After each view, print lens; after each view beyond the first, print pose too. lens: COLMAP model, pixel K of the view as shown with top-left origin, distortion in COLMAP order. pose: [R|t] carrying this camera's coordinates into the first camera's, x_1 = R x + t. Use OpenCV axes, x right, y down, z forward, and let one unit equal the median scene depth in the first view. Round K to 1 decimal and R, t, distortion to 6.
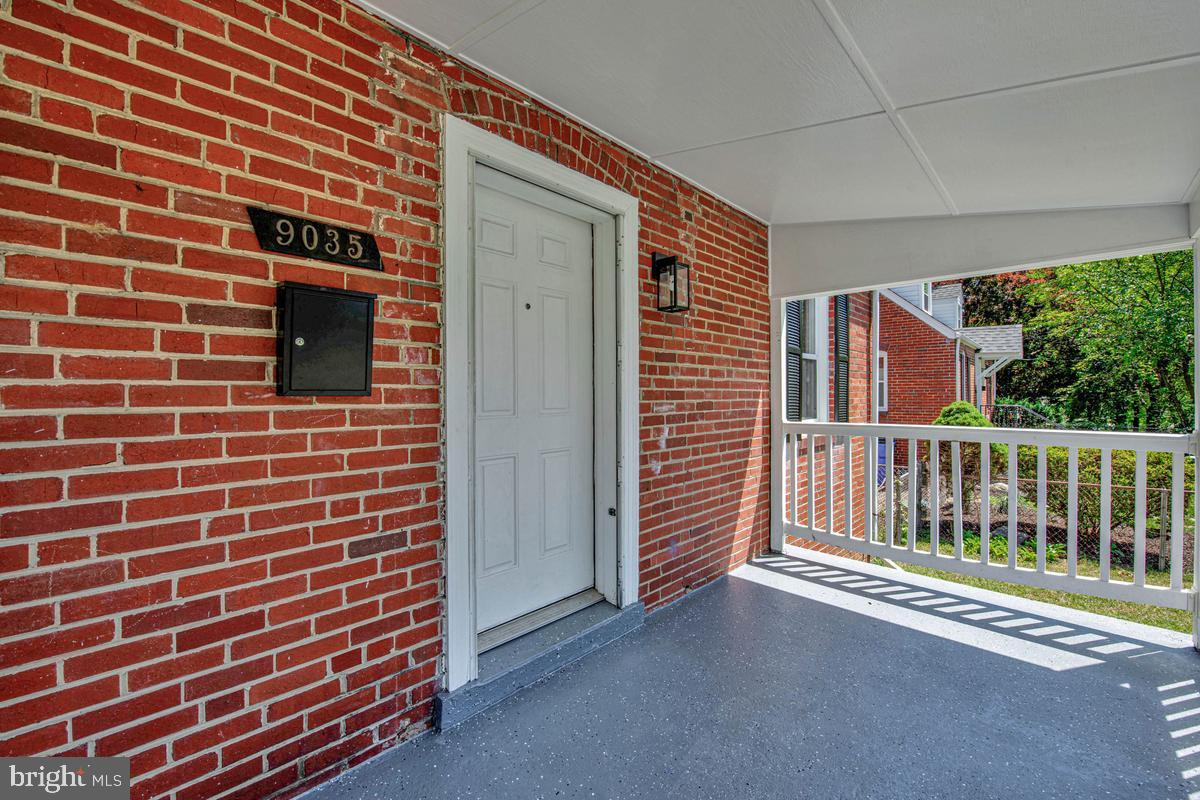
lens RADIAL K [[494.9, 0, 601.4], [0, 494.9, 395.5], [0, 0, 1]] dist [-0.004086, -0.003511]
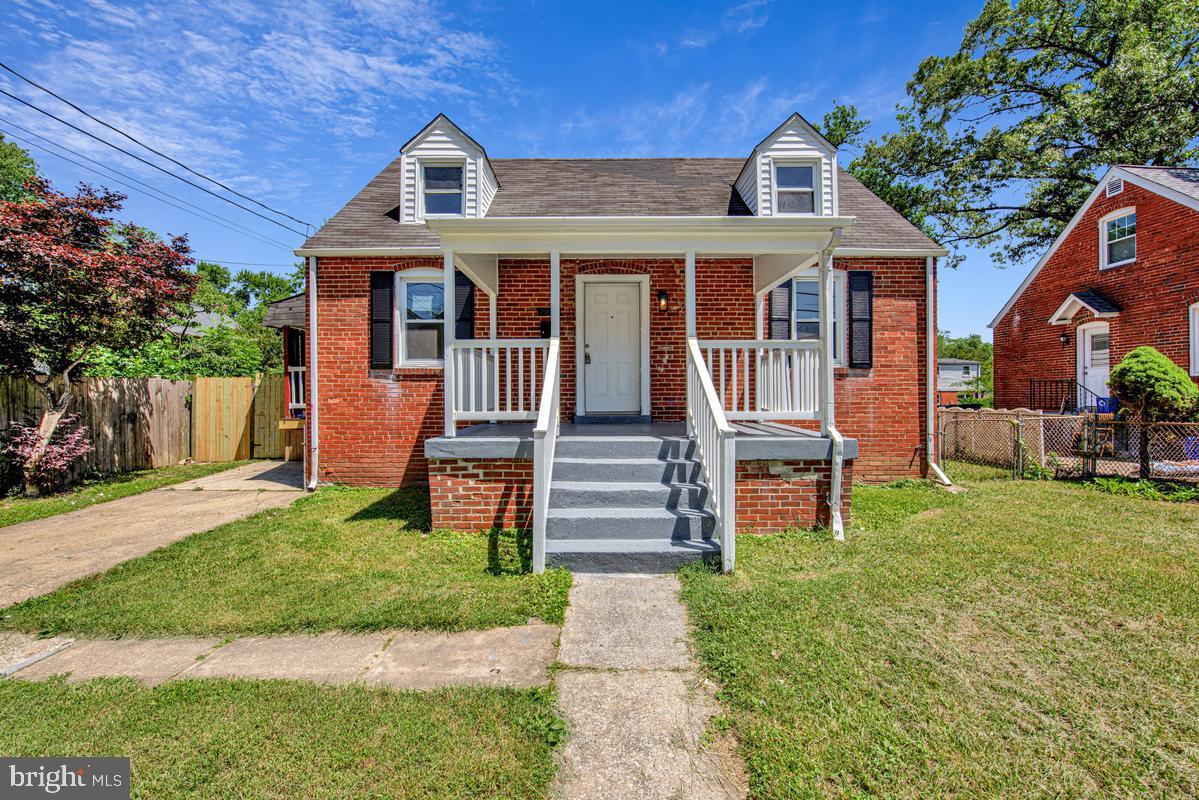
lens RADIAL K [[494.5, 0, 600.1], [0, 494.5, 393.6], [0, 0, 1]] dist [-0.004086, -0.003511]
pose [[0.686968, -0.001422, -0.726687, 2.185825], [-0.001859, 0.999991, -0.003714, 0.338621], [0.726686, 0.003902, 0.686959, -1.306252]]
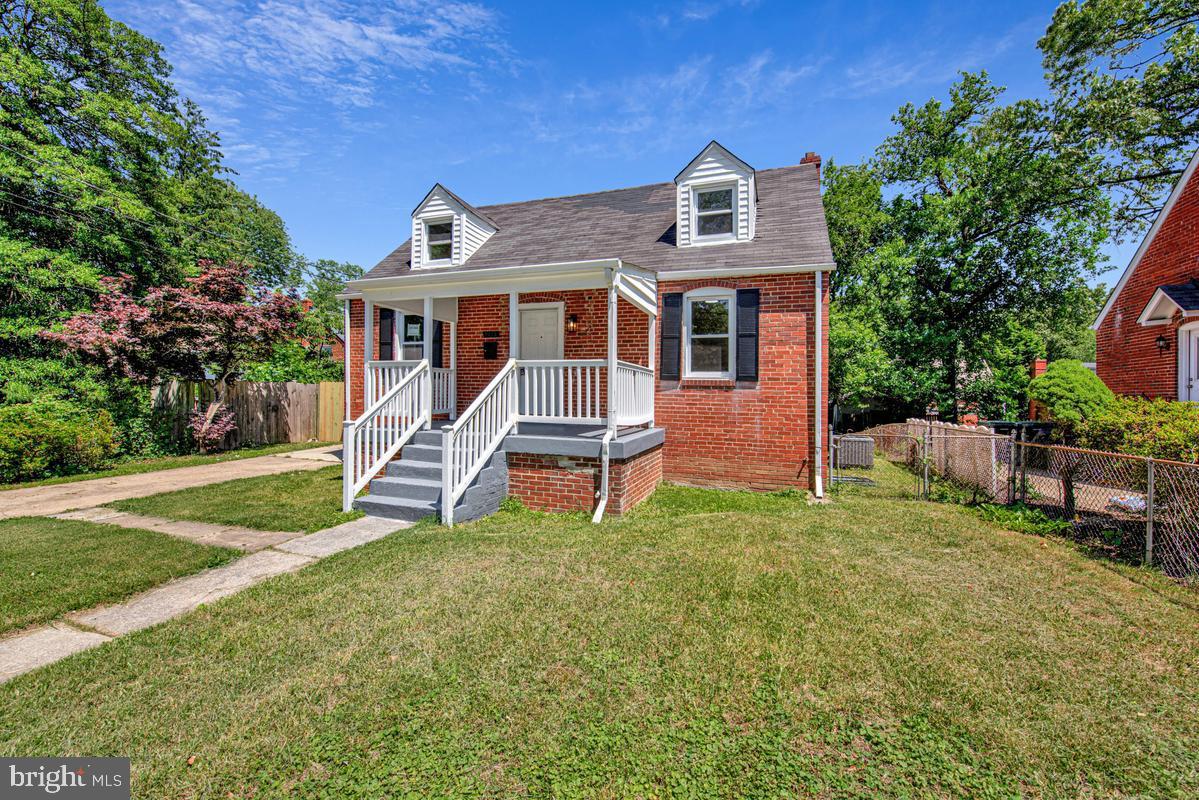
lens RADIAL K [[494.5, 0, 583.4], [0, 494.5, 398.5], [0, 0, 1]] dist [-0.004086, -0.003511]
pose [[0.395577, 0.013796, -0.918329, 3.679482], [-0.023180, 0.999719, 0.005034, 0.288733], [0.918140, 0.019296, 0.395785, -0.252166]]
